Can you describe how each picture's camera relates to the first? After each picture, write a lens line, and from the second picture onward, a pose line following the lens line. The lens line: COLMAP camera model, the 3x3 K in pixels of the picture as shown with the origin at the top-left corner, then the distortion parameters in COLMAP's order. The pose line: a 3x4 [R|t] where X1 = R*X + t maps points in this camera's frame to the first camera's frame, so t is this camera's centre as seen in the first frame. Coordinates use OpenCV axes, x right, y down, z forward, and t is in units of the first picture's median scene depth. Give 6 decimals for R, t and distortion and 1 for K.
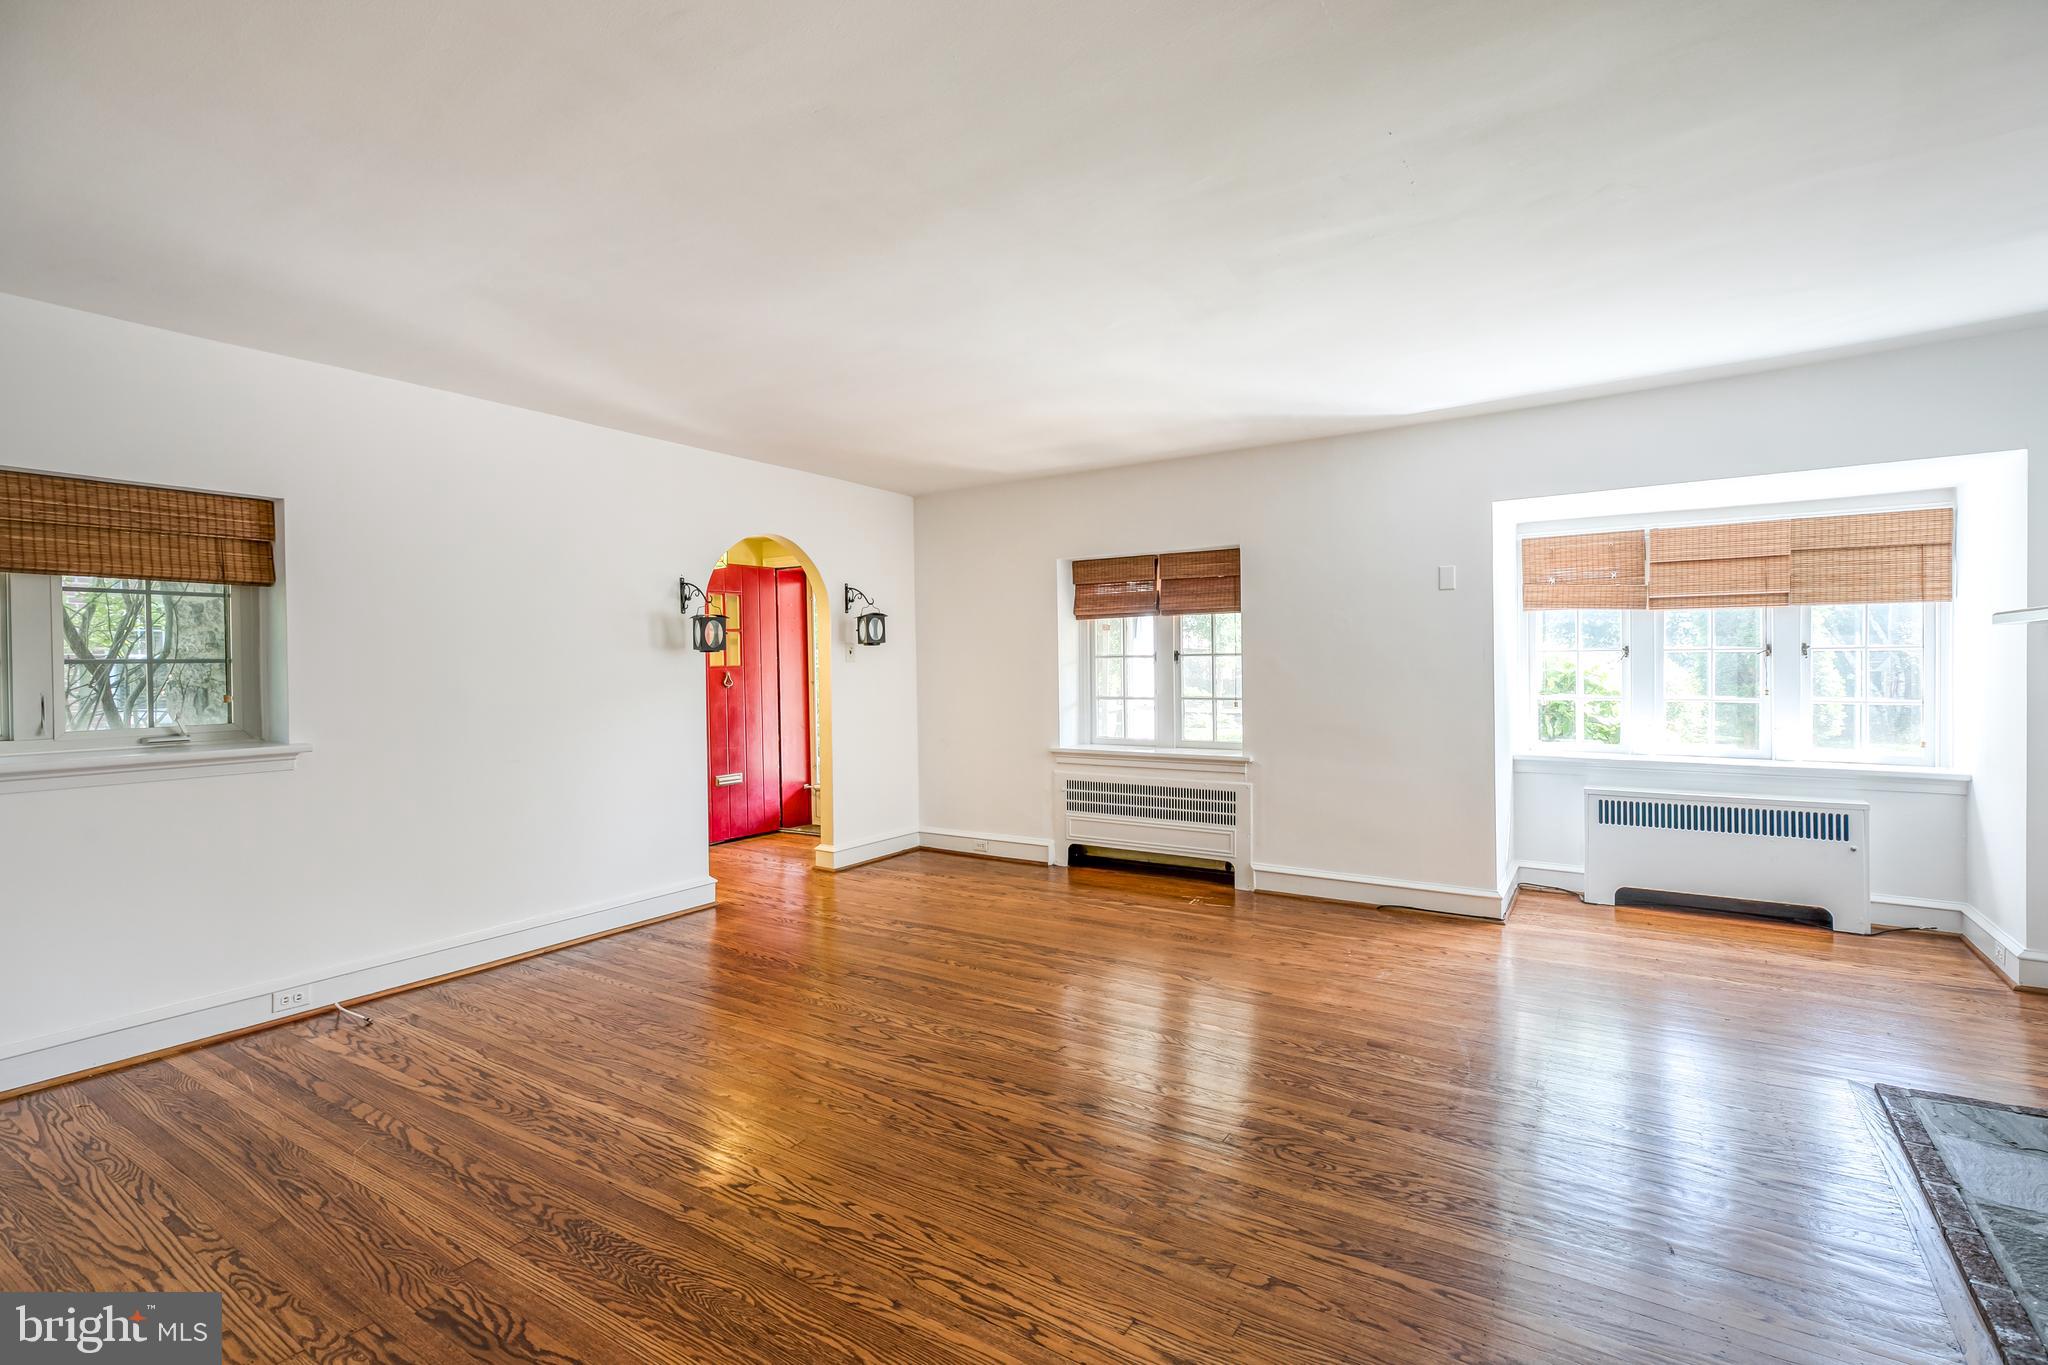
lens RADIAL K [[932.4, 0, 1024.0], [0, 932.4, 682.5], [0, 0, 1]] dist [0.001964, -0.000061]
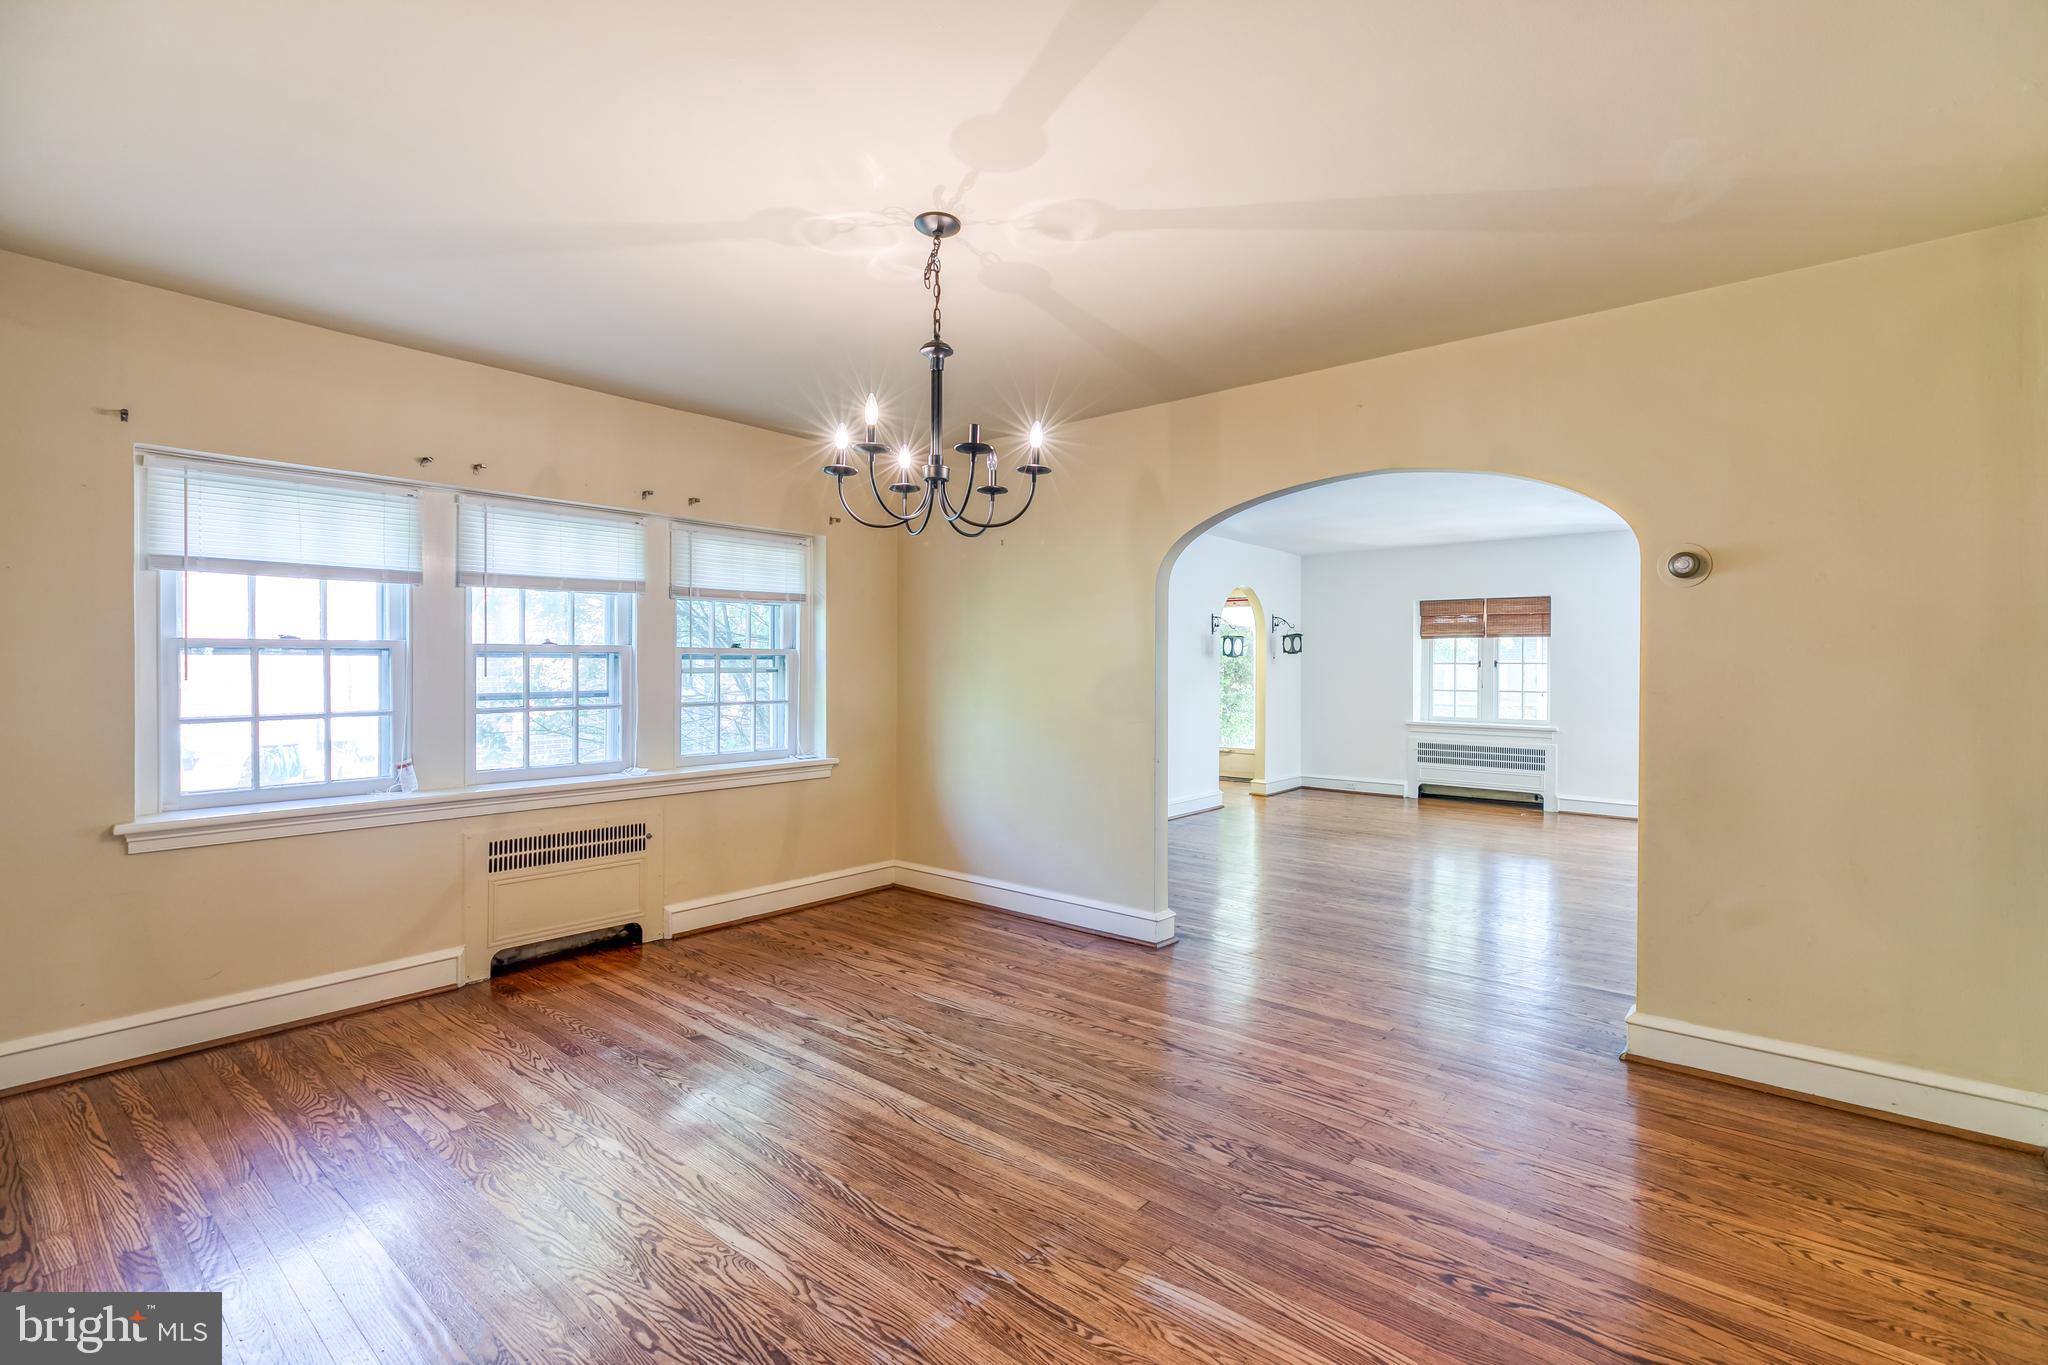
lens RADIAL K [[926.3, 0, 1031.8], [0, 926.3, 672.3], [0, 0, 1]] dist [0.006023, 0.000496]
pose [[0.992845, 0.018357, -0.117994, -0.491792], [-0.019616, 0.999762, -0.009511, 0.018143], [0.117791, 0.011758, 0.992969, -0.727374]]
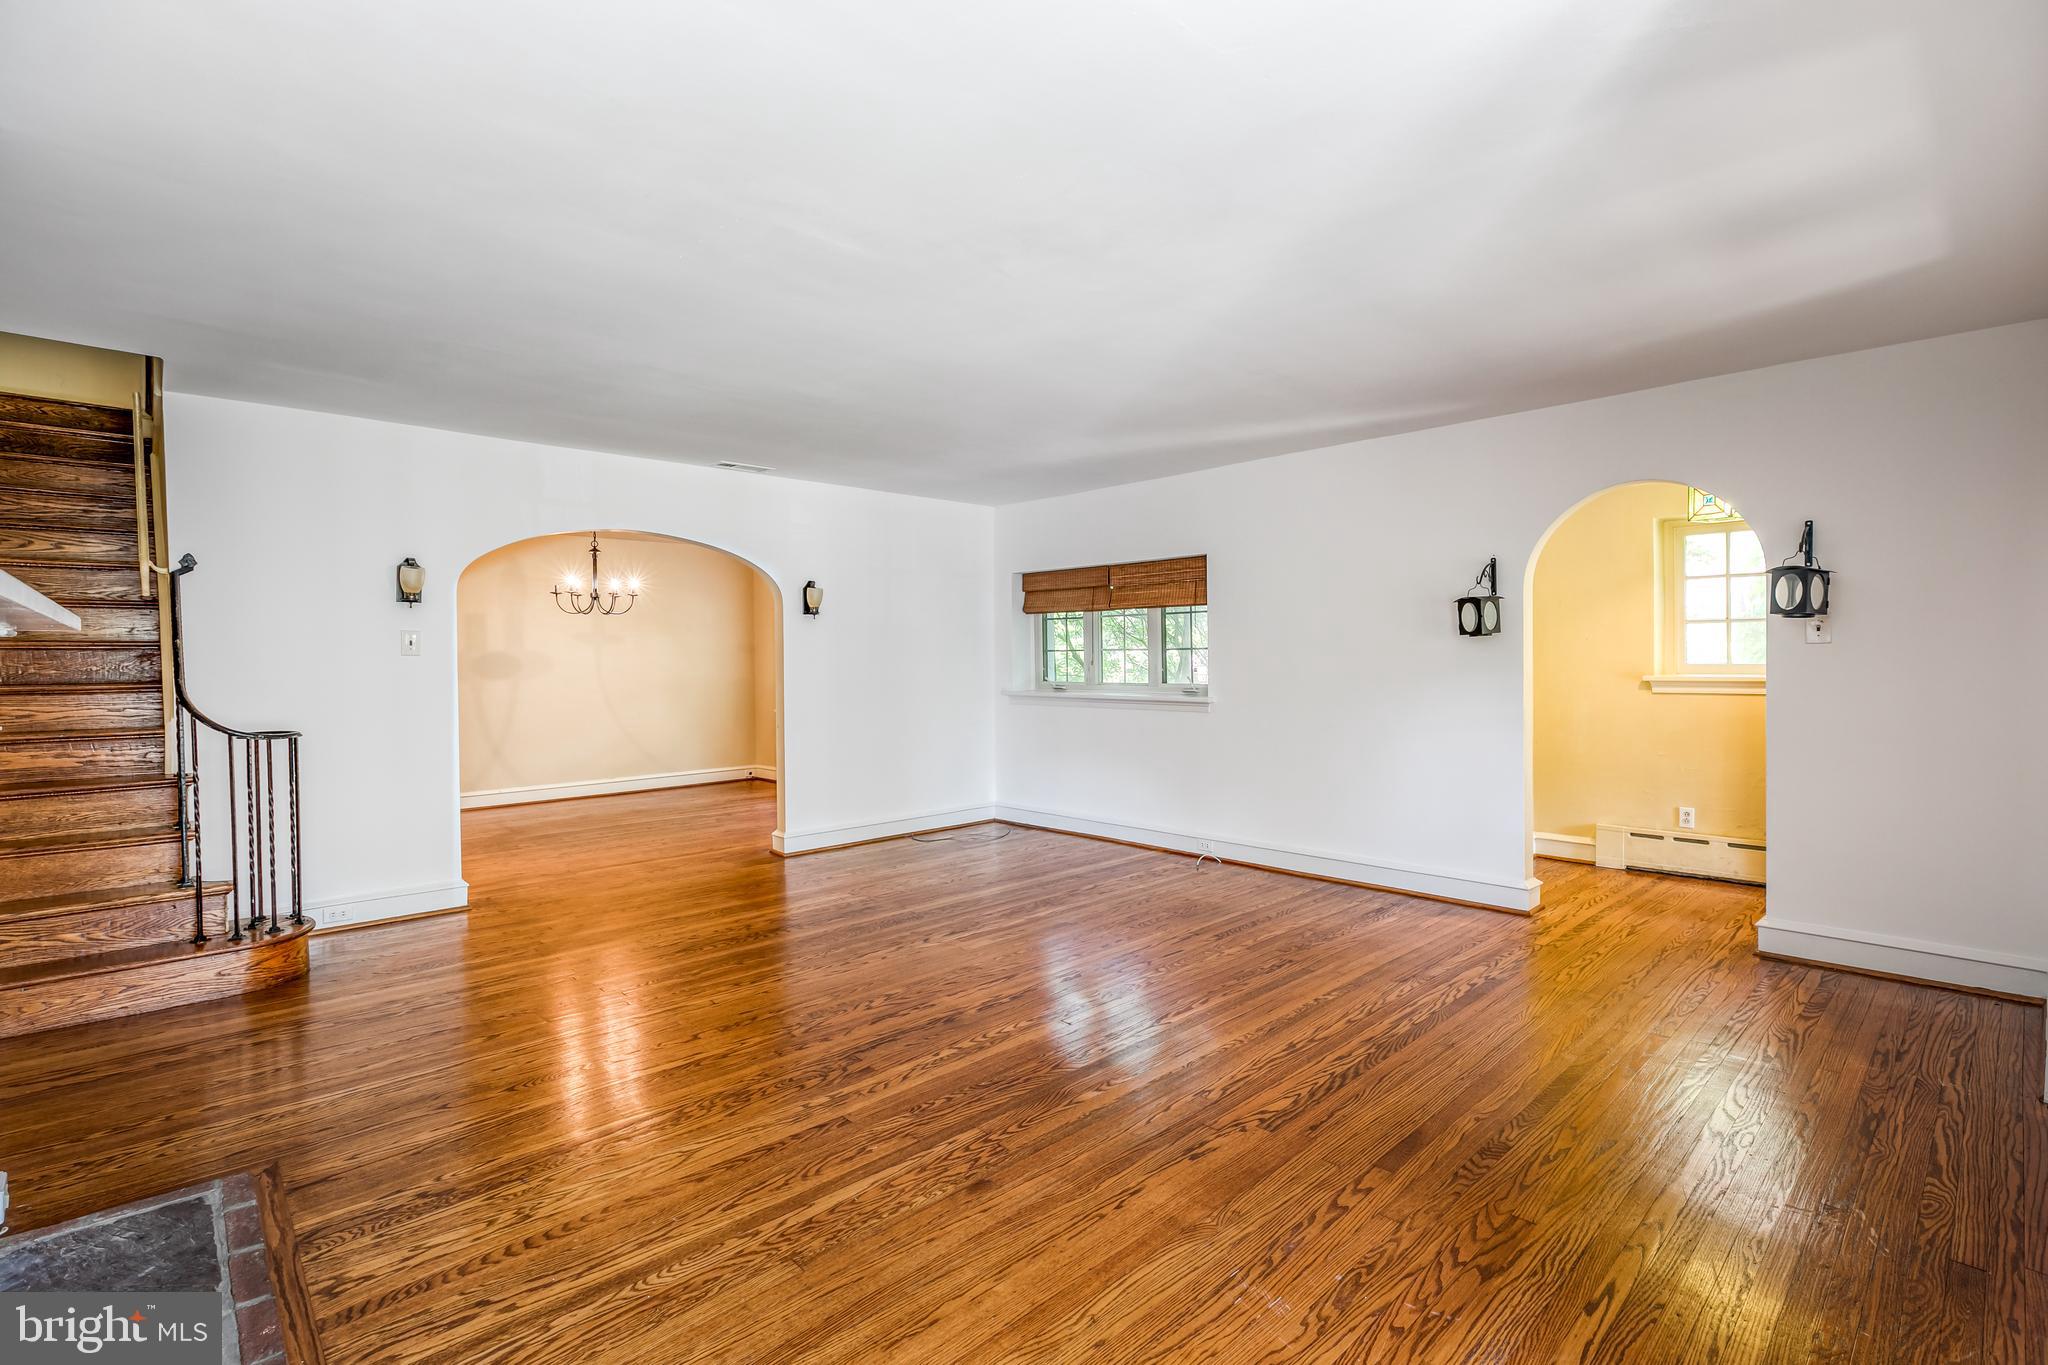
lens RADIAL K [[932.4, 0, 1024.0], [0, 932.4, 682.5], [0, 0, 1]] dist [0.001964, -0.000061]
pose [[-0.224916, 0.040248, -0.973547, 0.675312], [-0.004284, 0.999096, 0.042294, -0.022535], [0.974369, 0.013683, -0.224540, 0.755627]]
